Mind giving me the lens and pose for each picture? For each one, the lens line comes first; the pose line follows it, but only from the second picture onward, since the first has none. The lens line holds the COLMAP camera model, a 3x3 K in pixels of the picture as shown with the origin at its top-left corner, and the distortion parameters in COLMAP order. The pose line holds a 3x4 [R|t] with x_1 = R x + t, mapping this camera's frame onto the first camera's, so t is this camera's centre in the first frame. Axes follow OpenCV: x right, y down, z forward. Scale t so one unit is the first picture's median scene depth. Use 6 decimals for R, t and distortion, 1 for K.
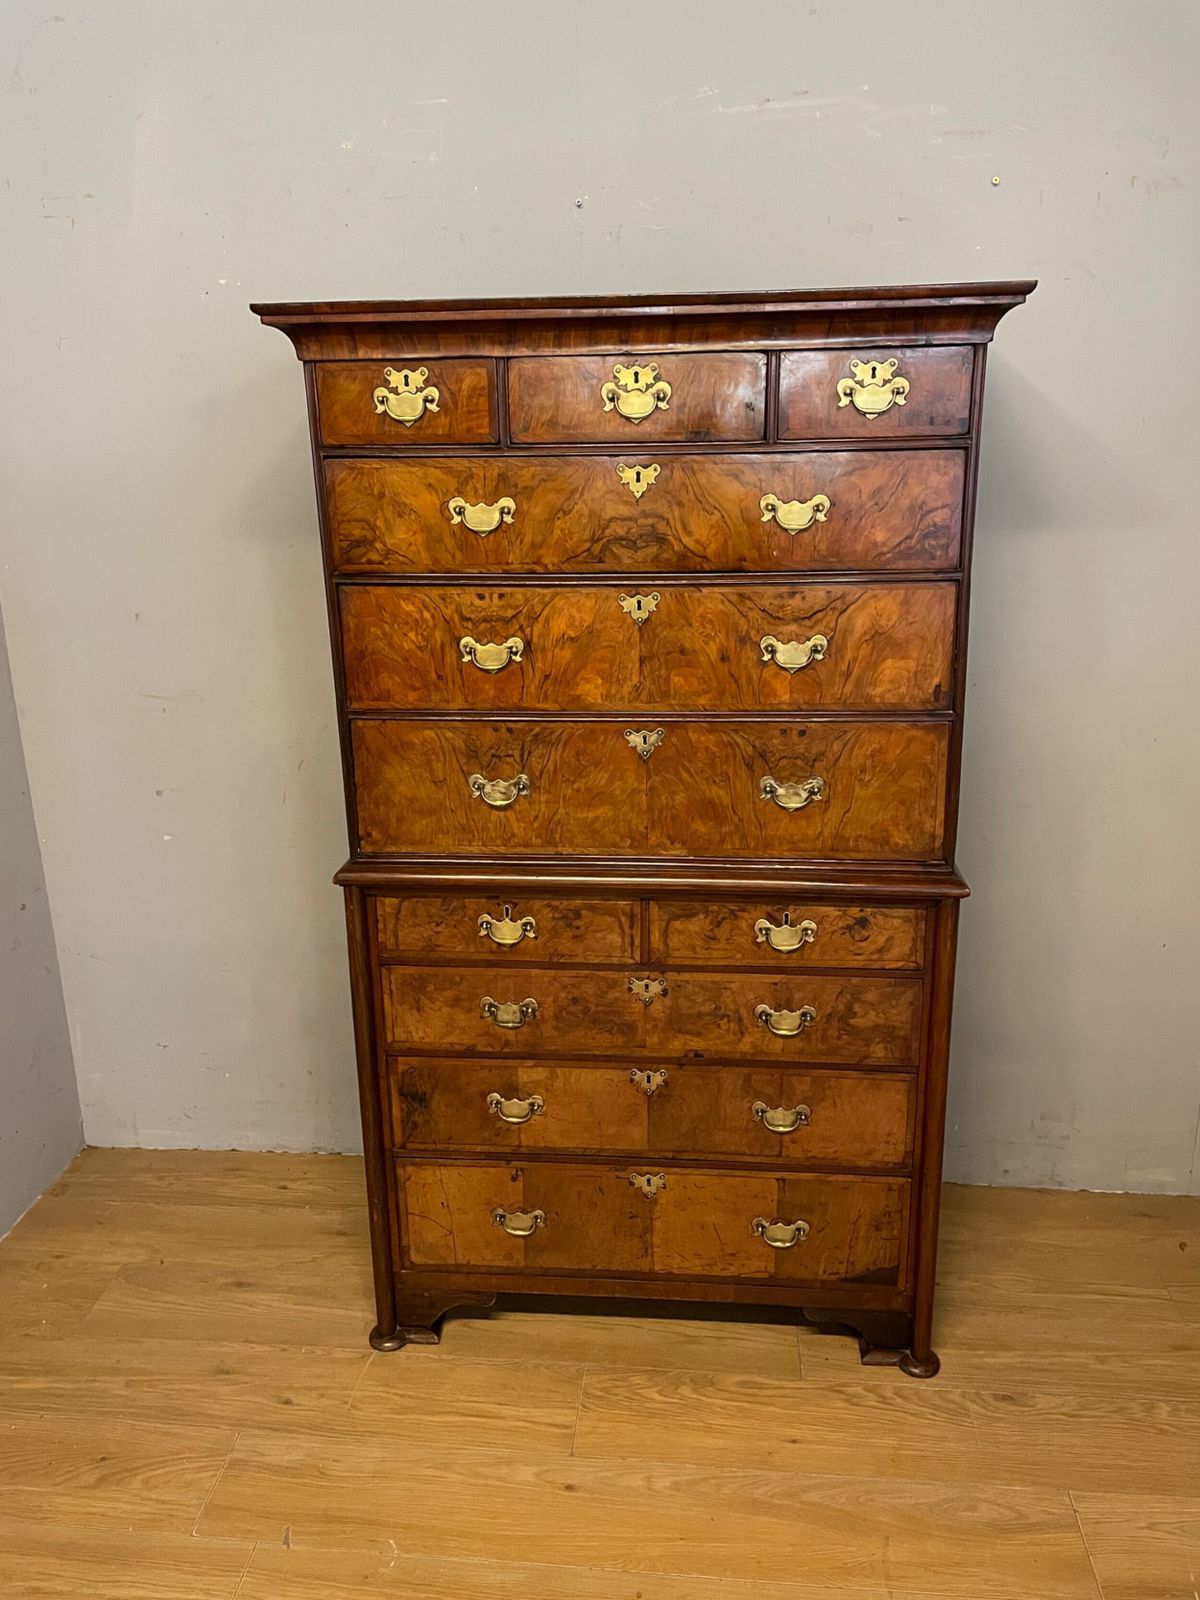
lens RADIAL K [[1216.1, 0, 594.4], [0, 1216.1, 787.2], [0, 0, 1]] dist [0.099497, -0.131127]
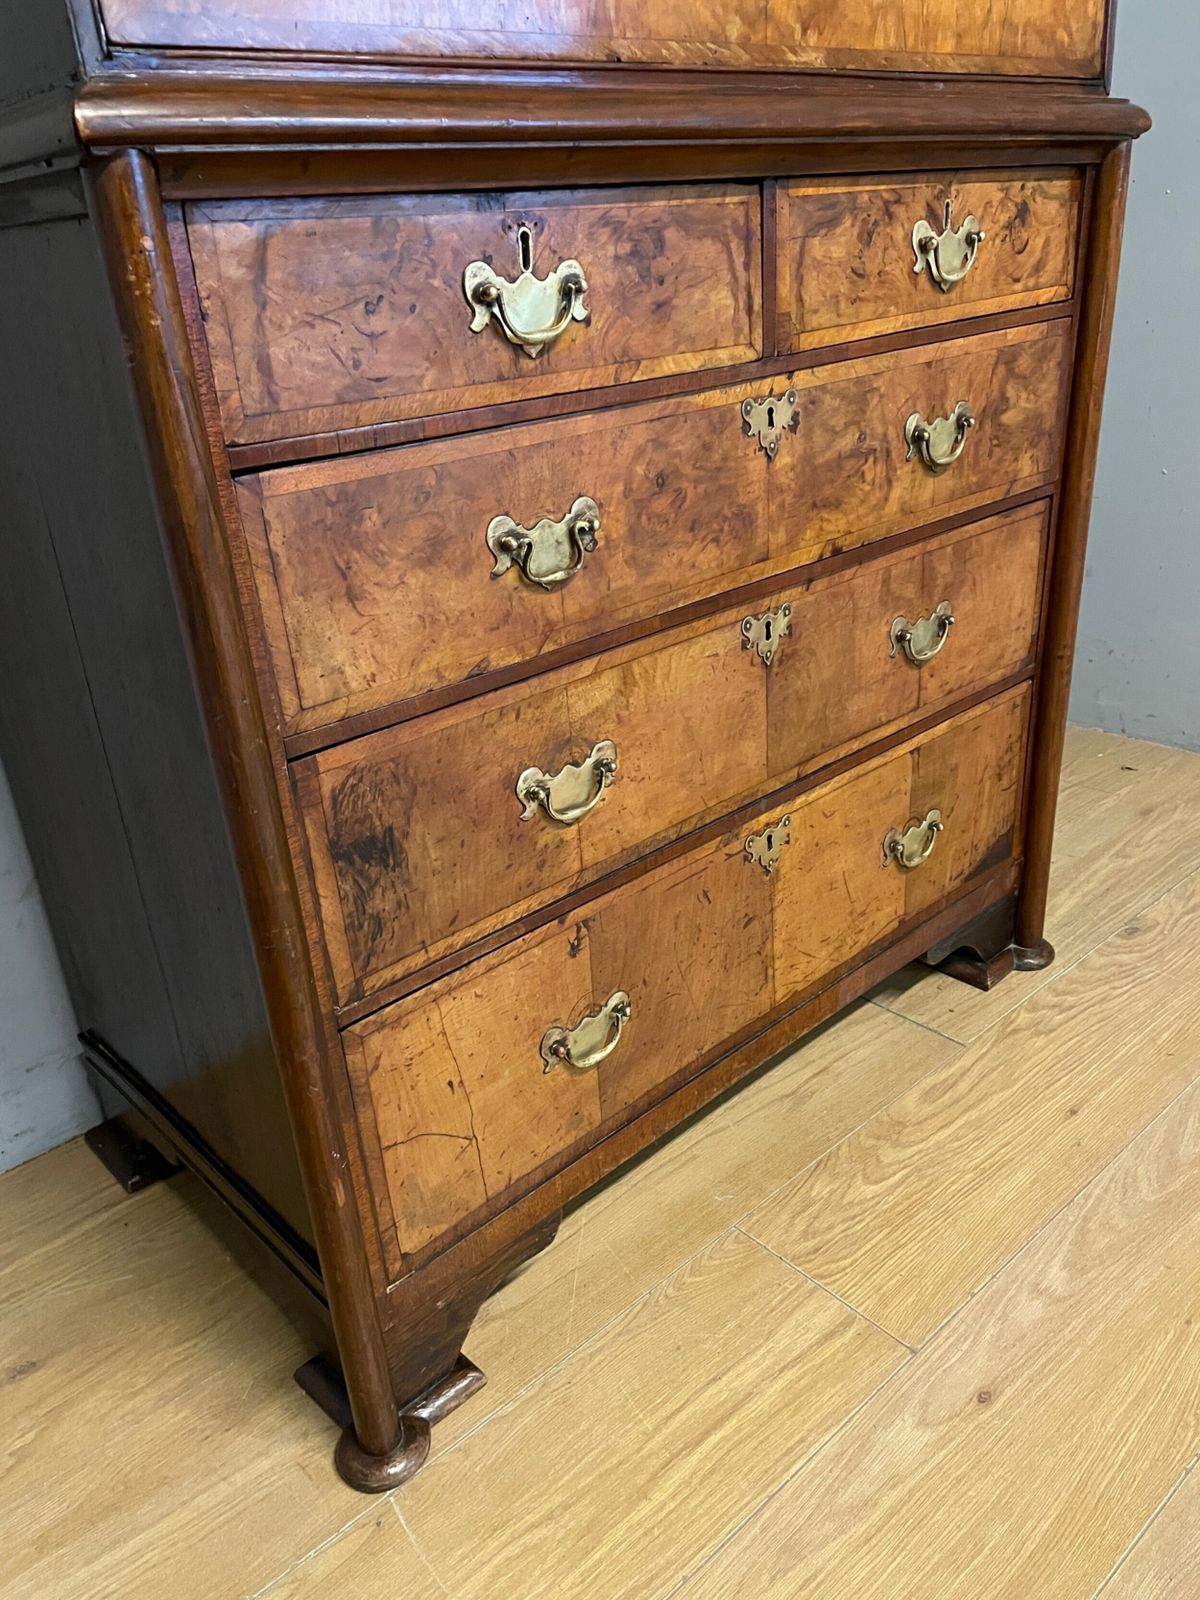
lens RADIAL K [[1216.1, 0, 597.2], [0, 1216.1, 797.7], [0, 0, 1]] dist [0.099497, -0.131127]
pose [[0.675434, -0.334424, 0.657229, -0.374372], [0.265997, 0.941743, 0.205830, 0.195574], [-0.687775, 0.035796, 0.725041, 0.741342]]
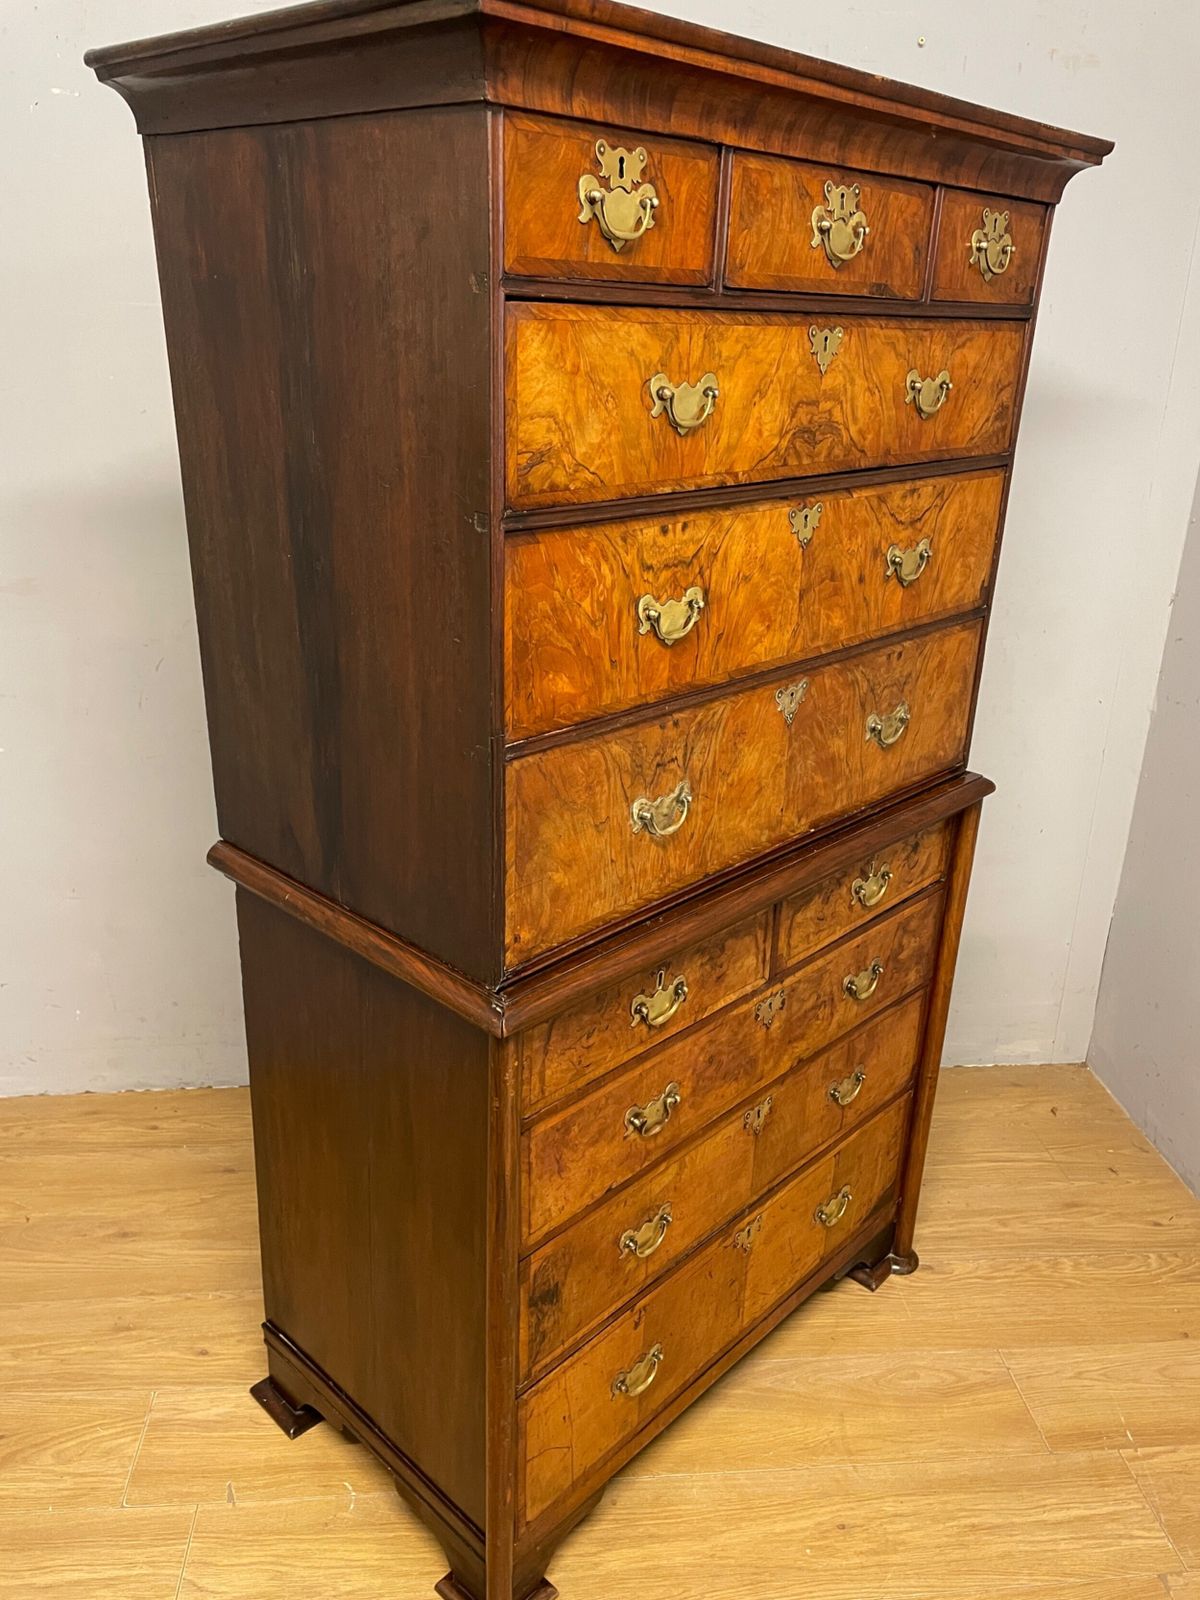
lens RADIAL K [[1216.1, 0, 594.7], [0, 1216.1, 789.3], [0, 0, 1]] dist [0.099497, -0.131127]
pose [[0.627333, -0.245722, 0.738968, -0.610361], [0.188889, 0.968590, 0.161722, -0.129619], [-0.755496, 0.038129, 0.654043, 0.582365]]
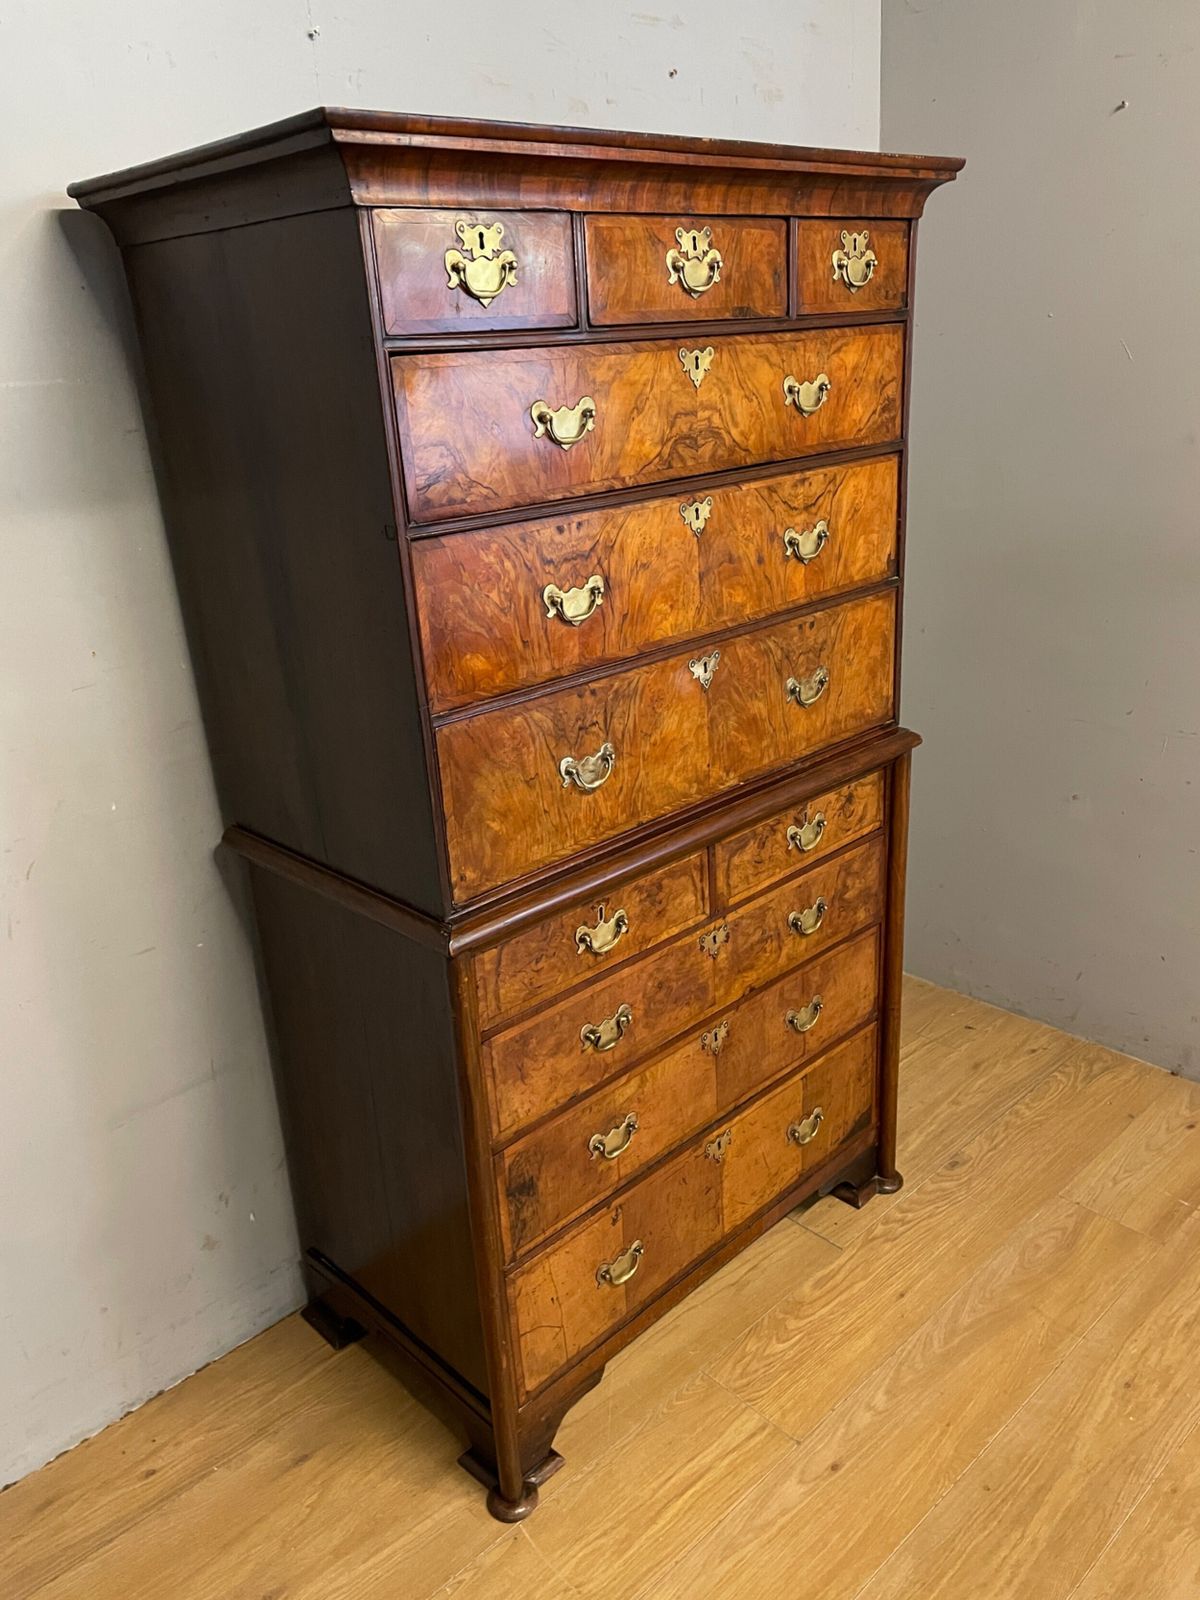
lens RADIAL K [[1216.1, 0, 591.2], [0, 1216.1, 793.8], [0, 0, 1]] dist [0.099497, -0.131127]
pose [[0.659610, -0.281060, 0.697079, -0.650144], [0.261160, 0.955369, 0.138079, -0.093685], [-0.704776, 0.090971, 0.703573, 0.431433]]
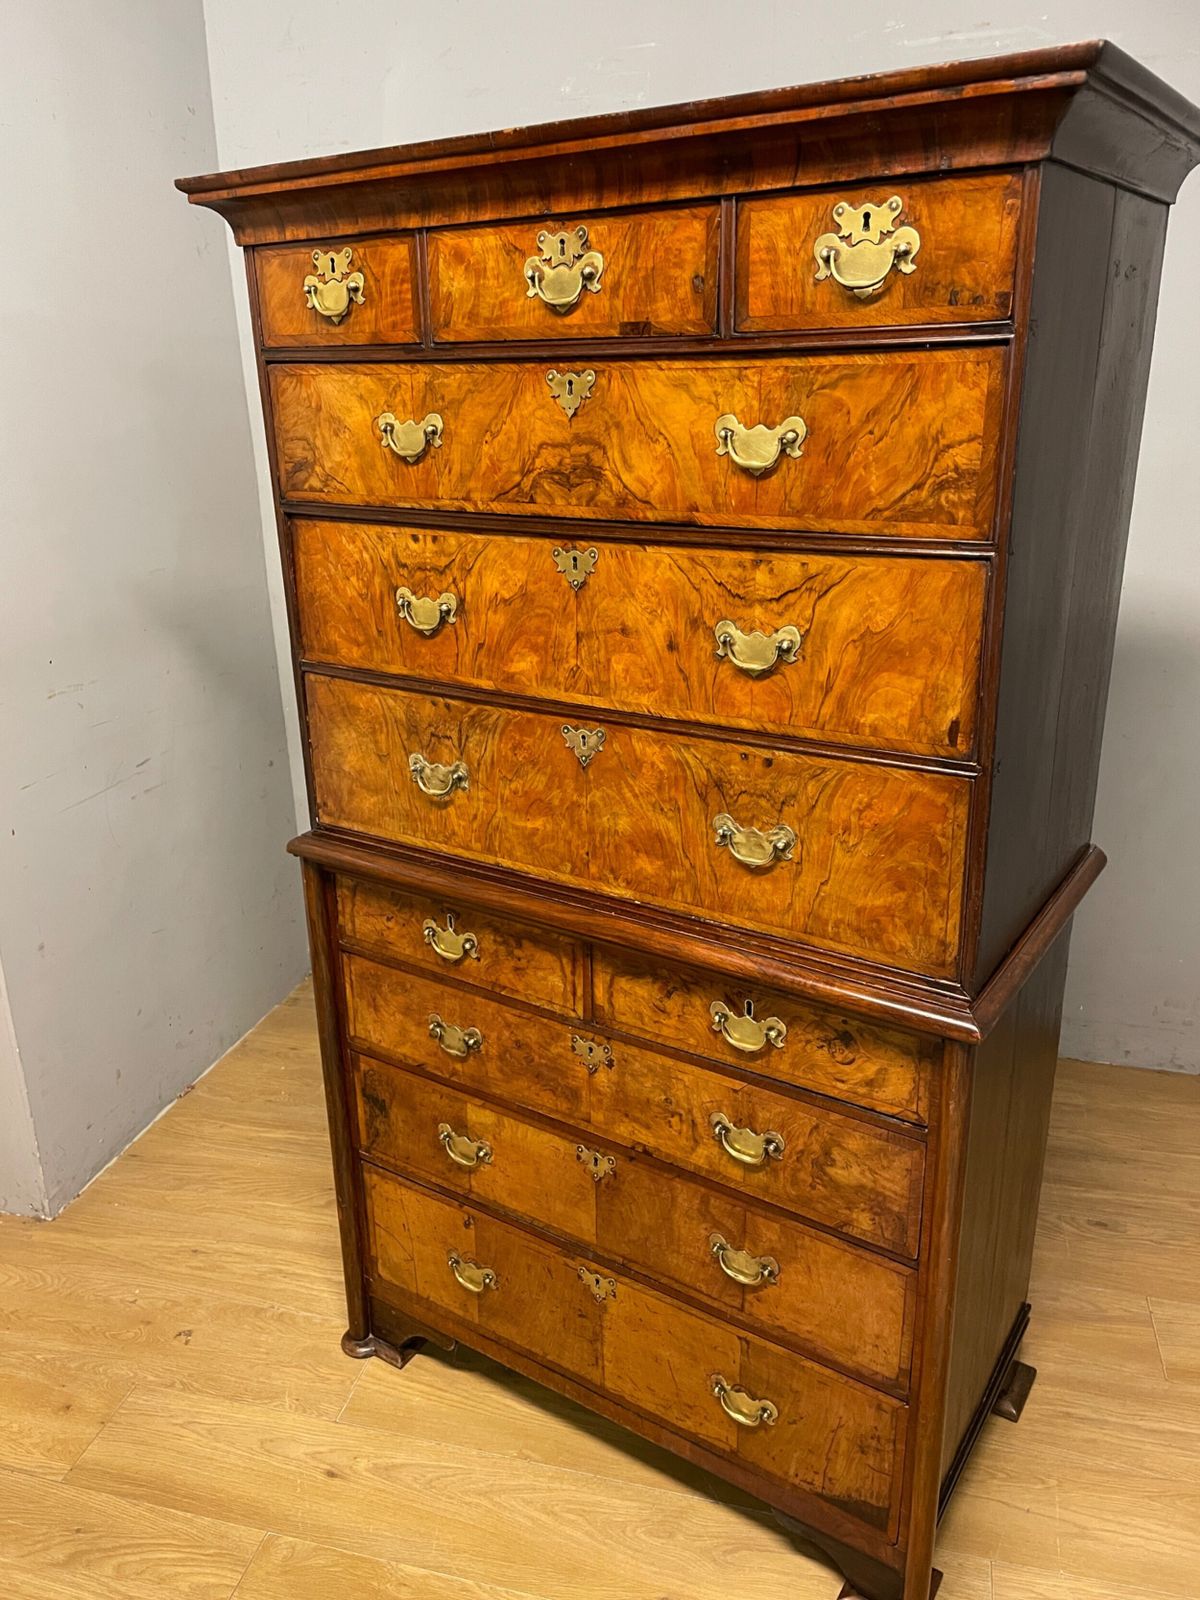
lens RADIAL K [[1216.1, 0, 580.7], [0, 1216.1, 810.1], [0, 0, 1]] dist [0.099497, -0.131127]
pose [[0.874737, 0.163083, -0.456333, 0.389617], [-0.133177, 0.986314, 0.097202, -0.069103], [0.465940, -0.024253, 0.884484, 0.313606]]
